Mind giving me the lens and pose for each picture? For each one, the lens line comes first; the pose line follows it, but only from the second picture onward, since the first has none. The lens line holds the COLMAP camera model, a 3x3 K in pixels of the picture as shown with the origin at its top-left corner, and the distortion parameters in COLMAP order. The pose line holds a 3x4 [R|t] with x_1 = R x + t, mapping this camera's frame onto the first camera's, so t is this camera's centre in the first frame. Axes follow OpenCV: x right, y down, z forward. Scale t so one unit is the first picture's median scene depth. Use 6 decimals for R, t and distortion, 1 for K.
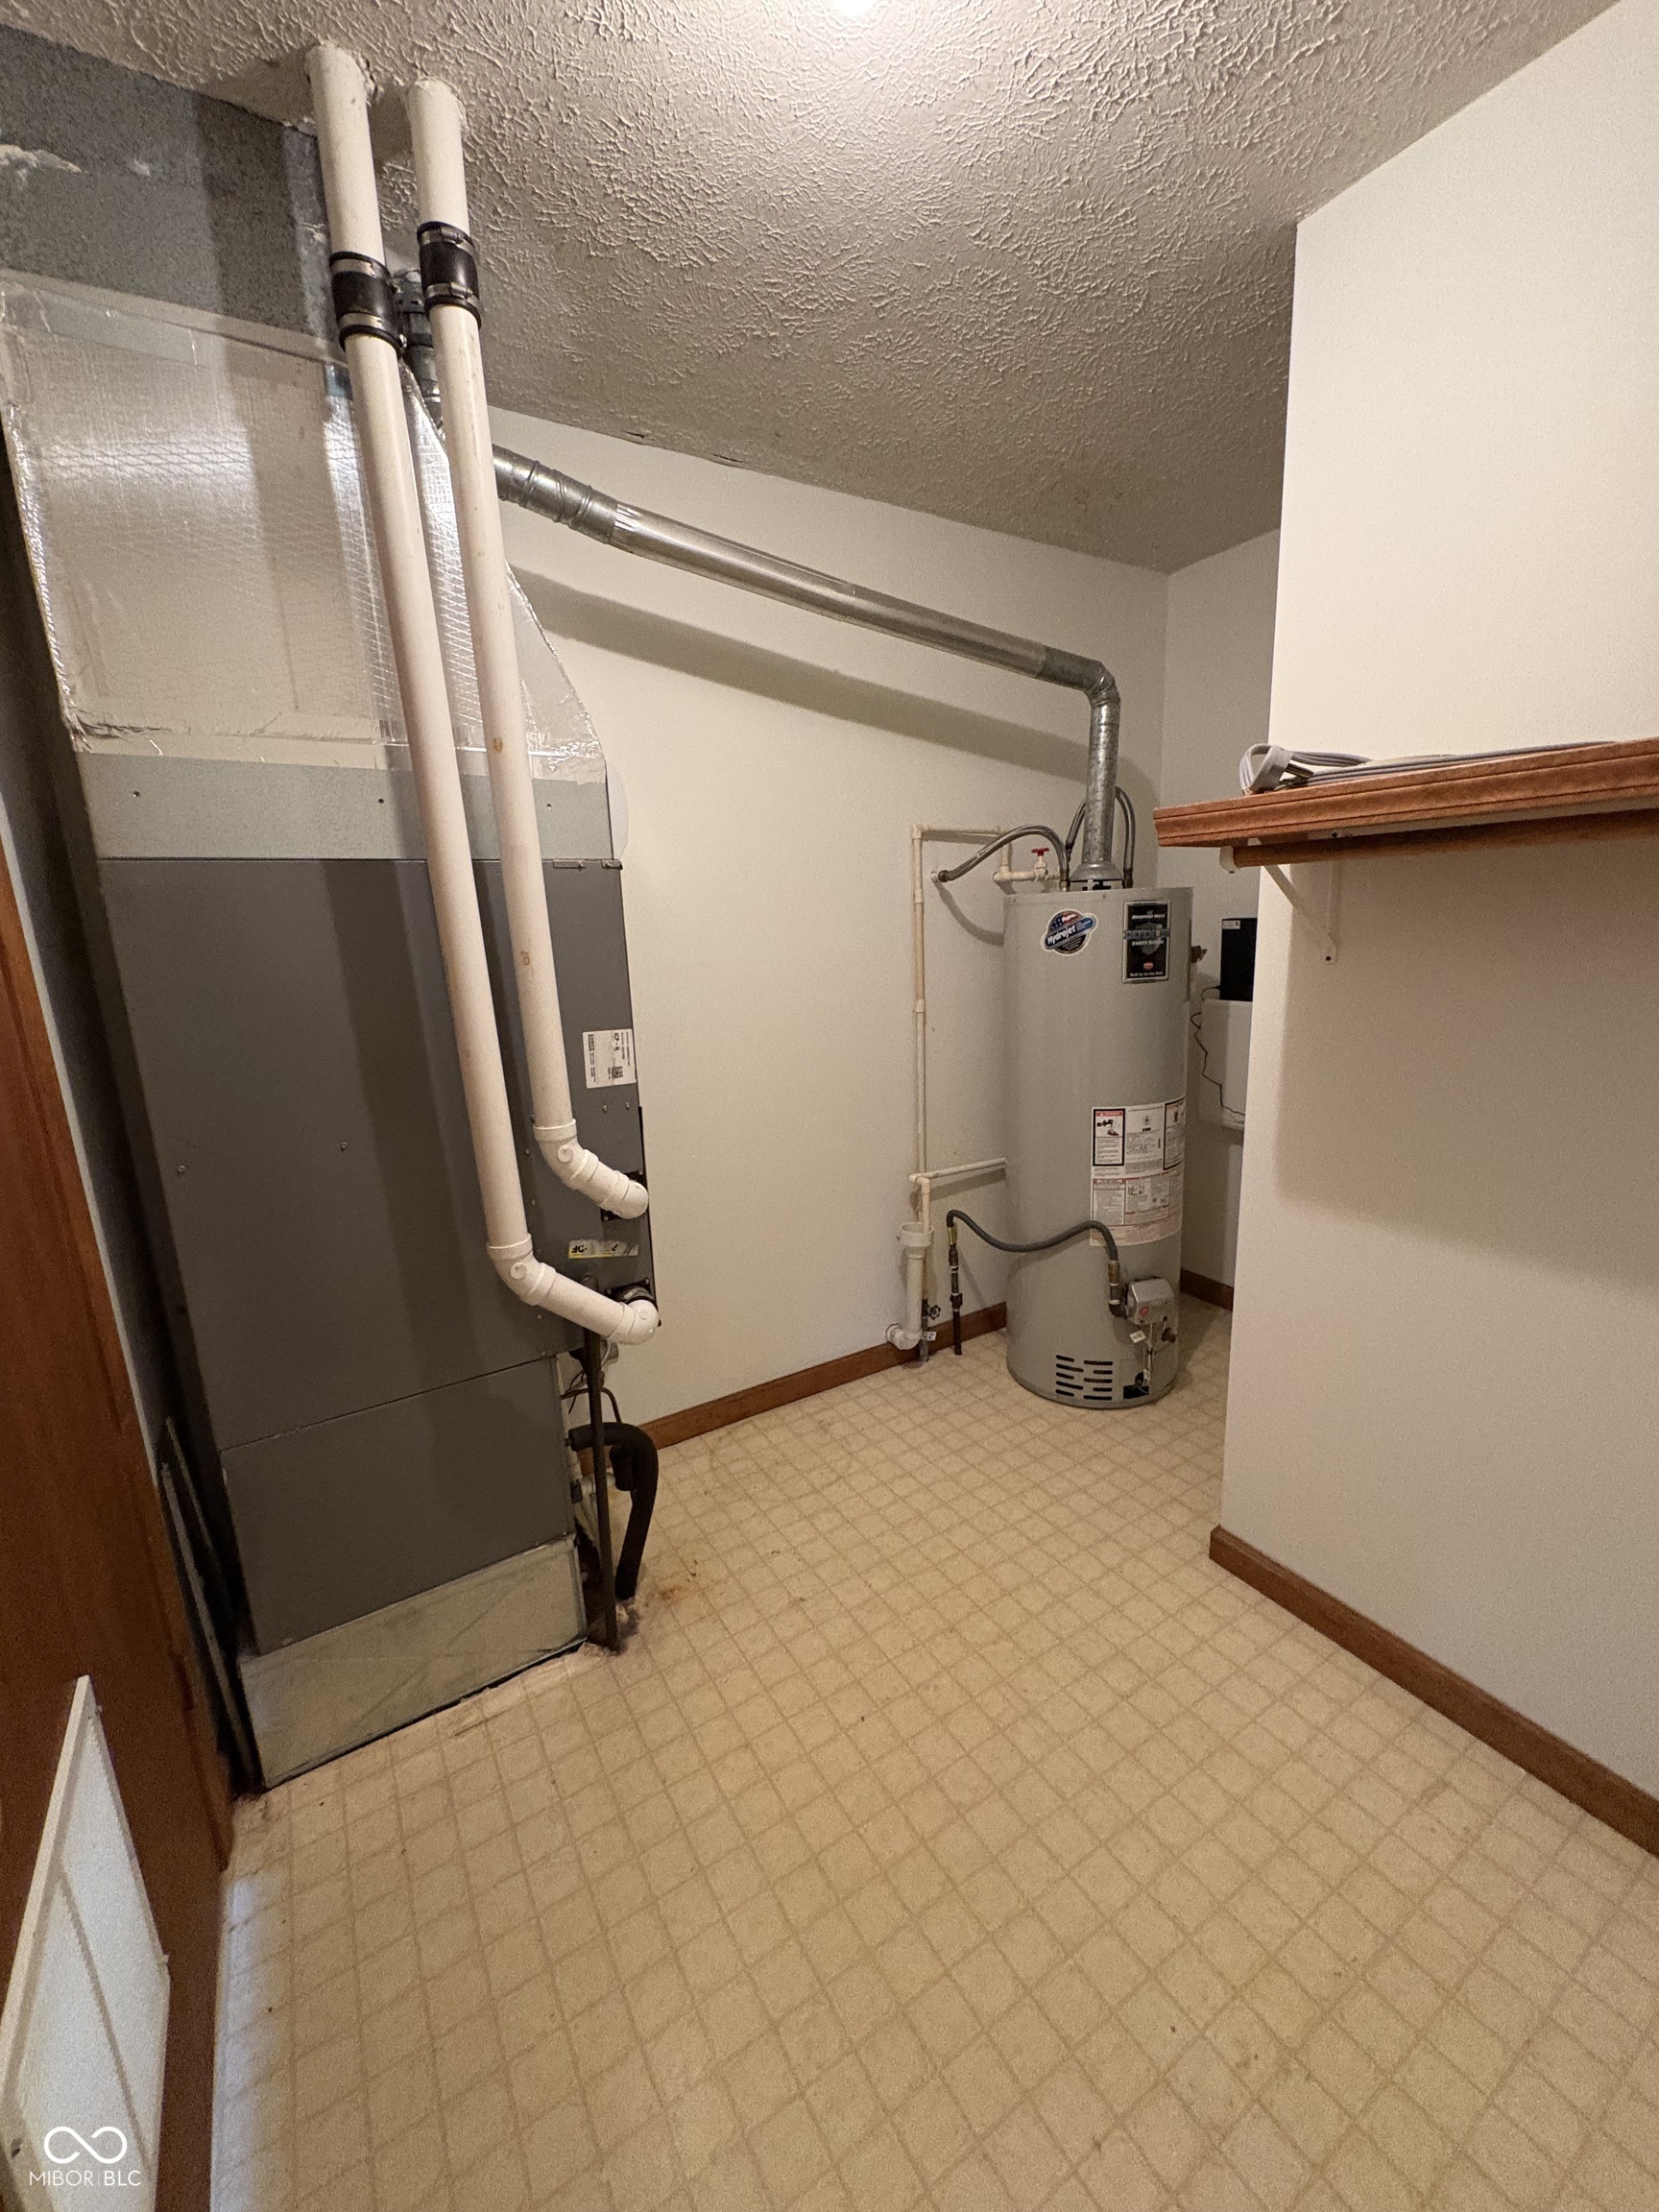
lens RADIAL K [[883.1, 0, 833.7], [0, 883.1, 1104.7], [0, 0, 1]] dist [-0.001094, 0.000159]
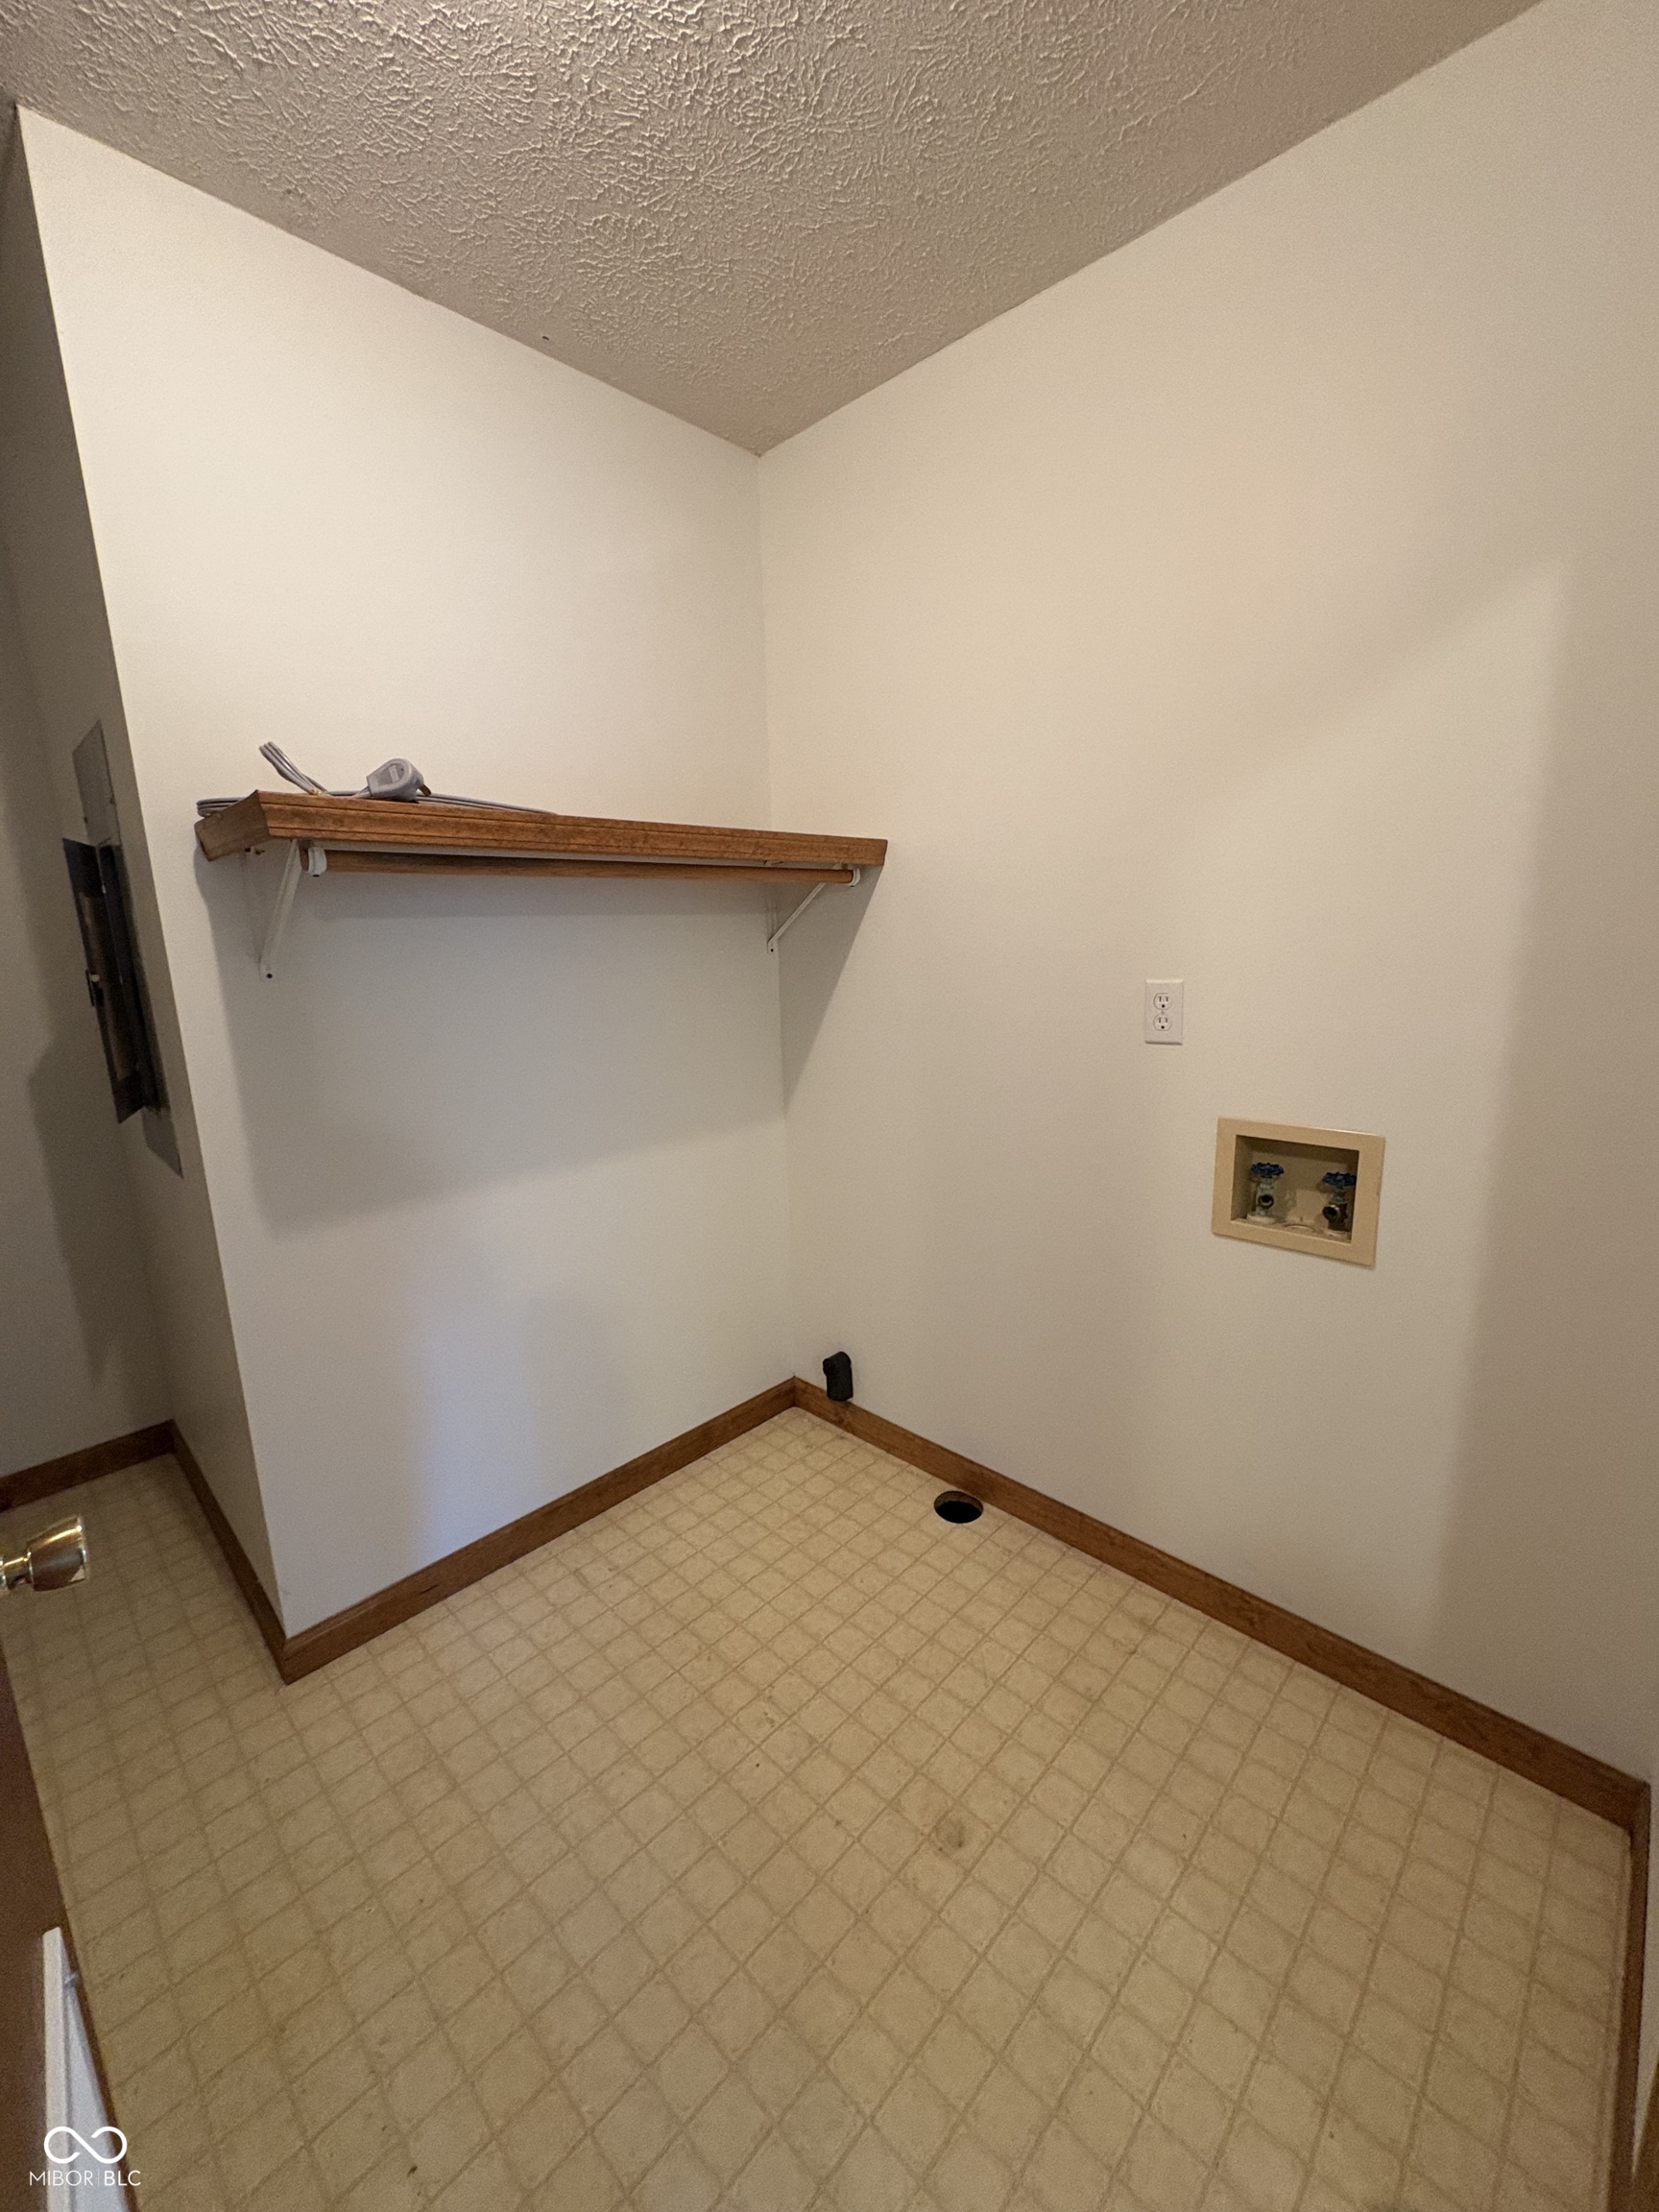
lens RADIAL K [[883.1, 0, 832.8], [0, 883.1, 1105.9], [0, 0, 1]] dist [-0.001094, 0.000159]
pose [[-0.244503, -0.147718, 0.958331, -0.695641], [0.247085, 0.946210, 0.208889, -0.099858], [-0.937639, 0.287863, -0.194852, 0.823098]]
